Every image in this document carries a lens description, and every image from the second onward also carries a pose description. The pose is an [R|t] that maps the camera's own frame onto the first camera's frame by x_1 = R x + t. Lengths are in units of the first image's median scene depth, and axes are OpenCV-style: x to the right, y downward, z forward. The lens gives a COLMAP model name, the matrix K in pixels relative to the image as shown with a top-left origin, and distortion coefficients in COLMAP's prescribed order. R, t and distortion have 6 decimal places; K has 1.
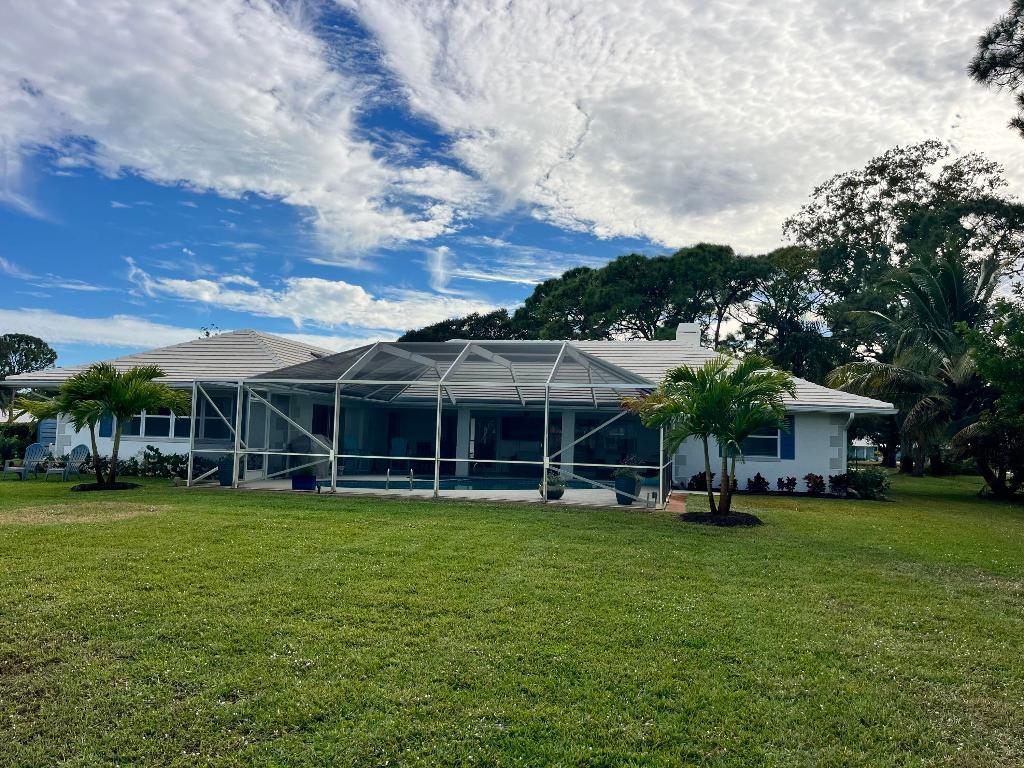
lens RADIAL K [[768.0, 0, 510.7], [0, 768.0, 390.9], [0, 0, 1]] dist [0.002839, -0.056992]
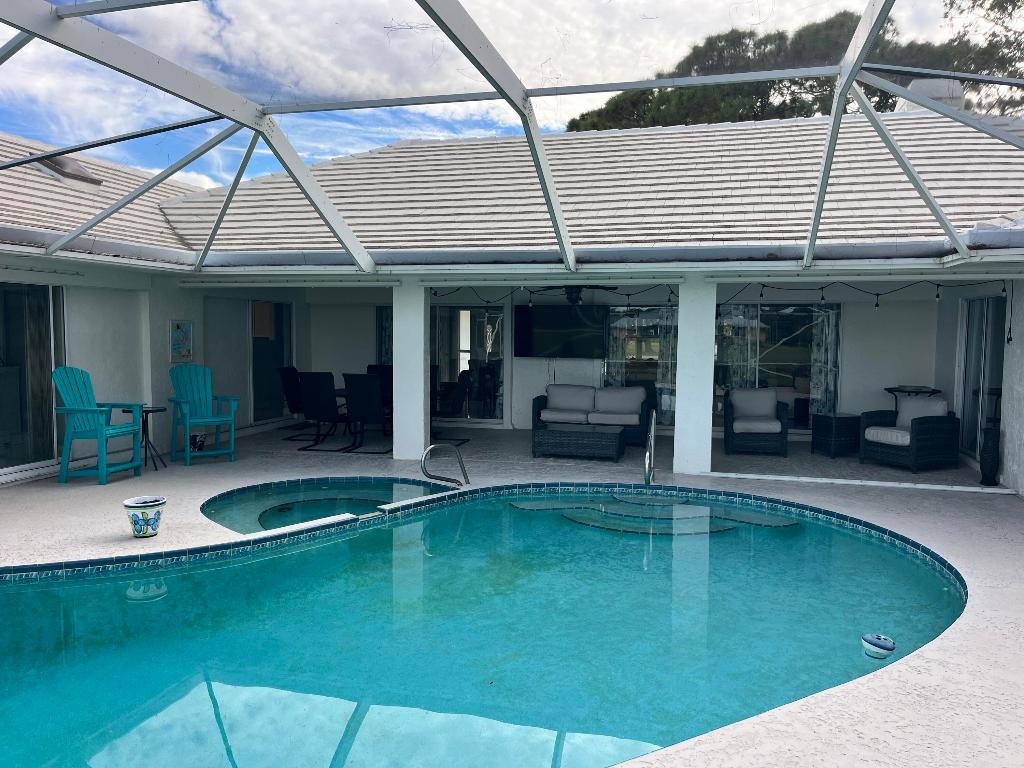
lens RADIAL K [[768.0, 0, 513.1], [0, 768.0, 384.6], [0, 0, 1]] dist [0.002839, -0.056992]
pose [[0.998956, -0.020871, -0.040638, 0.004920], [0.026368, 0.989826, 0.139822, 0.019487], [0.037306, -0.140747, 0.989342, 0.581455]]
